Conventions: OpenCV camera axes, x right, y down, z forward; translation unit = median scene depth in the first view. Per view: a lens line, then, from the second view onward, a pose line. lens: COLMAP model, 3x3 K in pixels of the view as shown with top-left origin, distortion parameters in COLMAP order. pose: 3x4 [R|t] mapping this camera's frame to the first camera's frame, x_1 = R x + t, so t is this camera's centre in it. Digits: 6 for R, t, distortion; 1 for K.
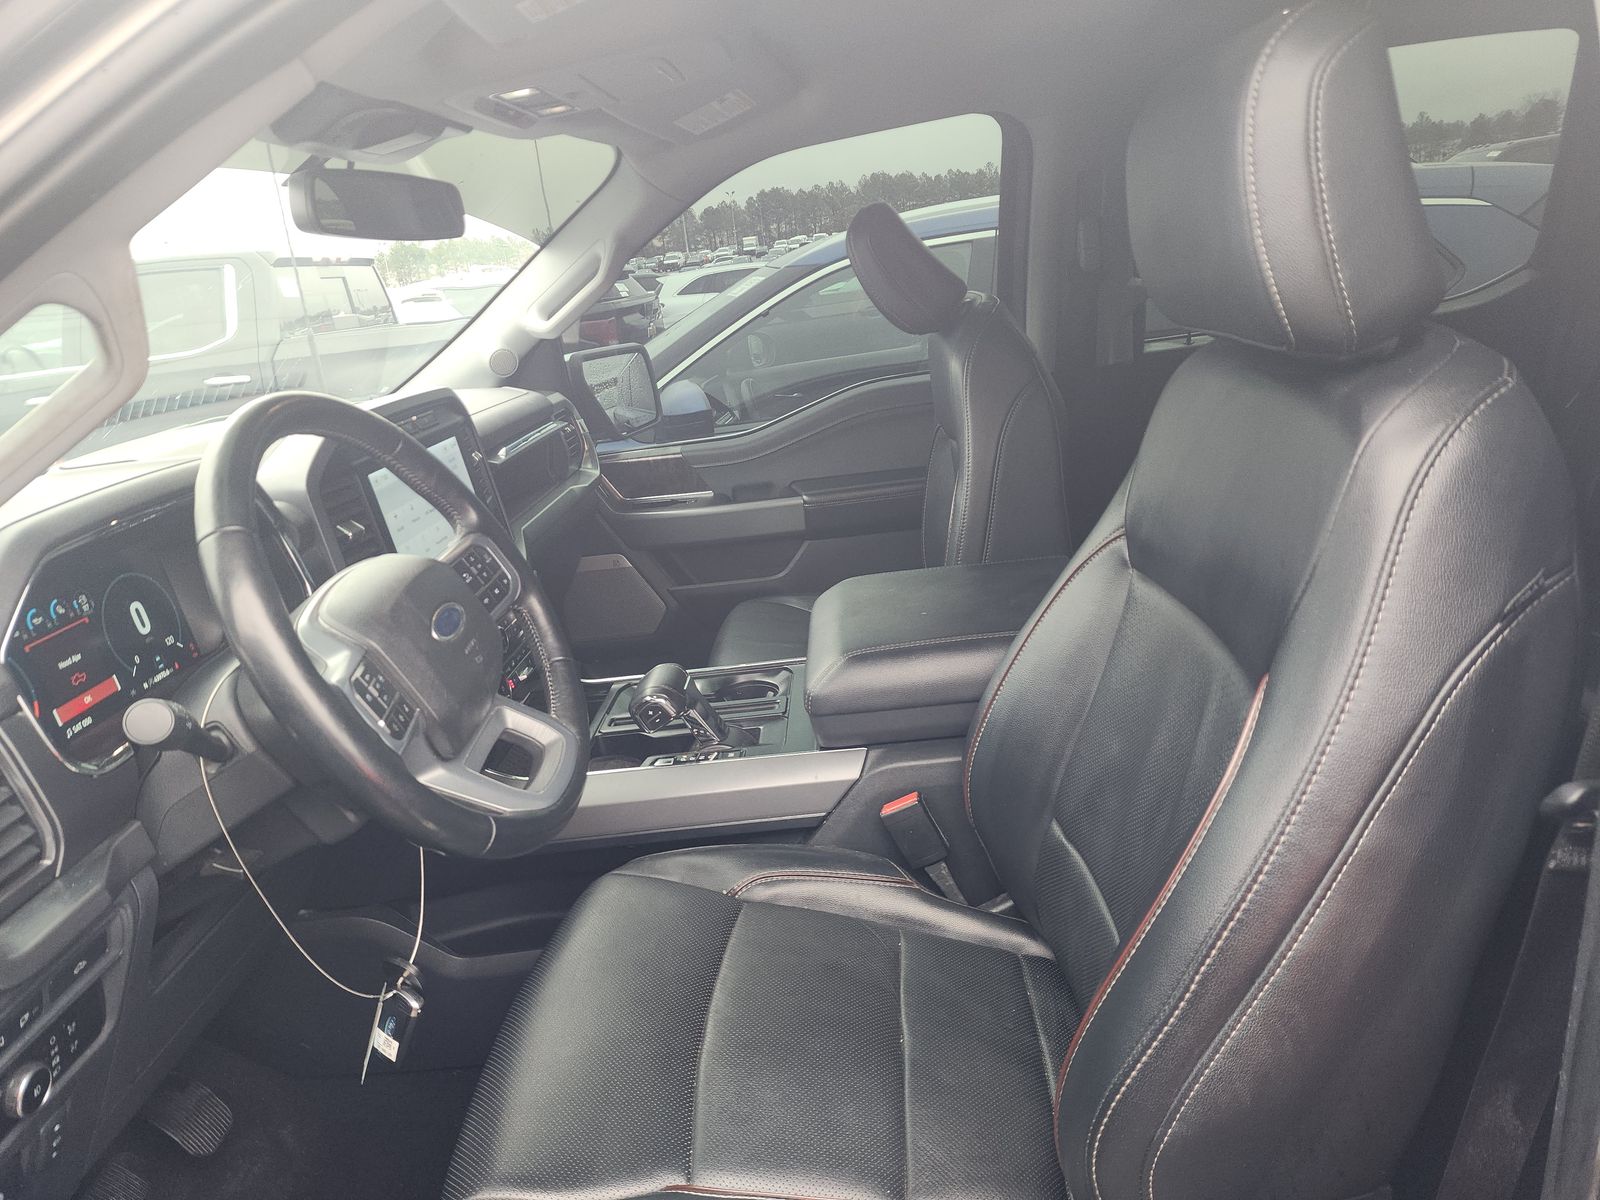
lens RADIAL K [[1091.6, 0, 798.4], [0, 1091.6, 599.2], [0, 0, 1]] dist [0.043095, -0.037359]
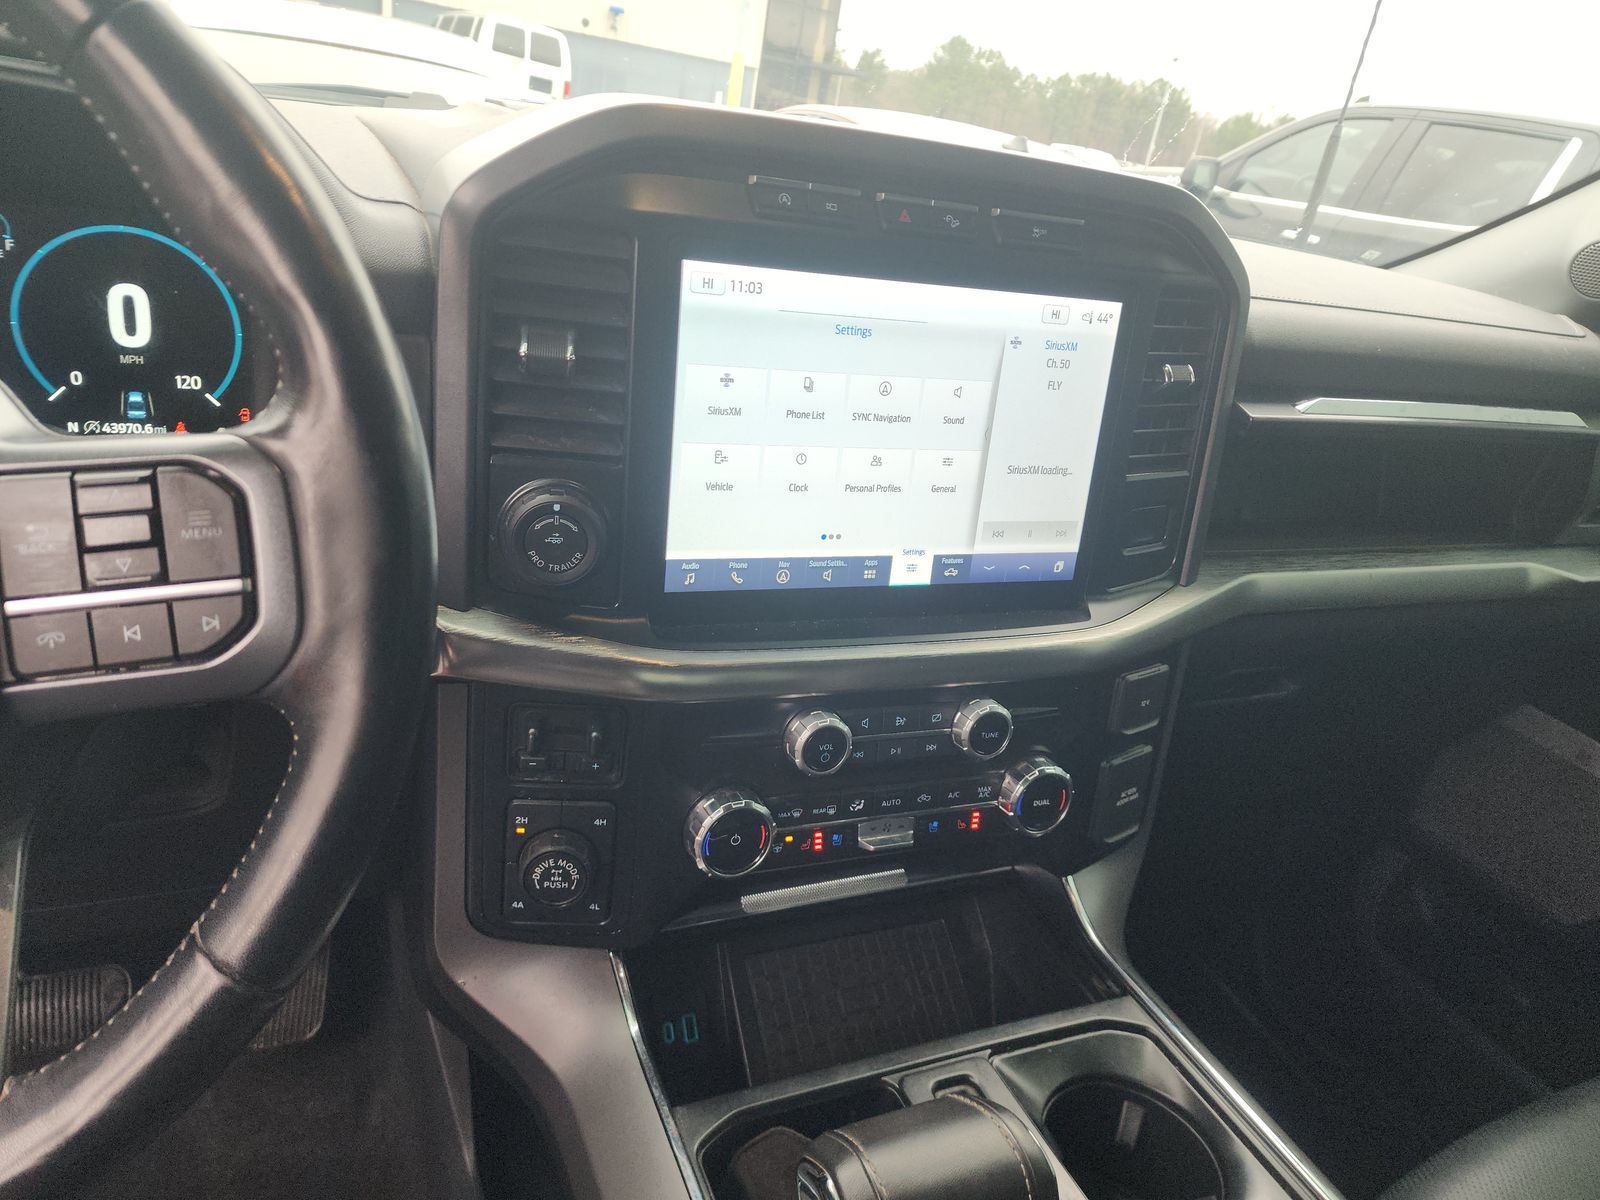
lens RADIAL K [[1091.6, 0, 787.0], [0, 1091.6, 604.6], [0, 0, 1]] dist [0.043095, -0.037359]
pose [[0.414707, 0.524054, -0.743899, 0.007222], [-0.453430, 0.827798, 0.330381, -0.095039], [0.788935, 0.200295, 0.580915, 0.481415]]
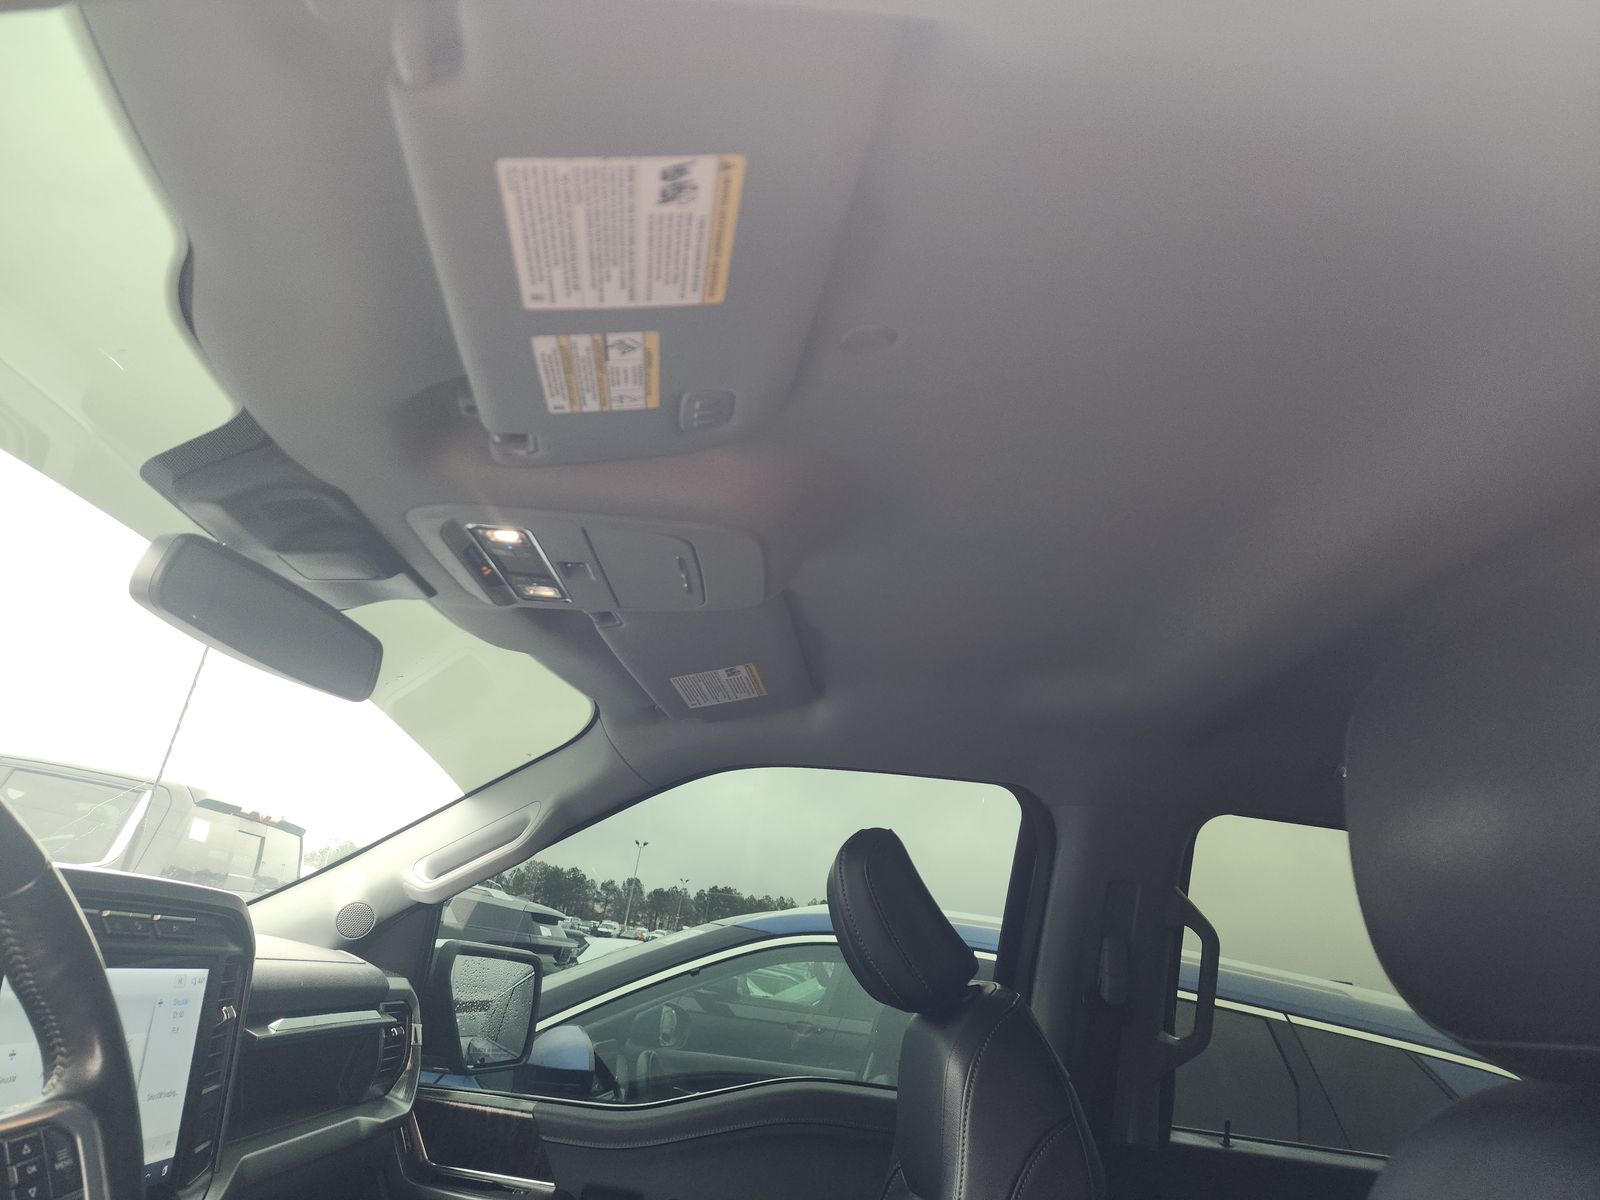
lens RADIAL K [[1091.6, 0, 804.8], [0, 1091.6, 556.1], [0, 0, 1]] dist [0.043095, -0.037359]
pose [[0.964933, 0.260488, -0.032405, -0.007694], [-0.224711, 0.755909, -0.614904, -0.005783], [-0.135680, 0.600623, 0.787936, 0.199325]]
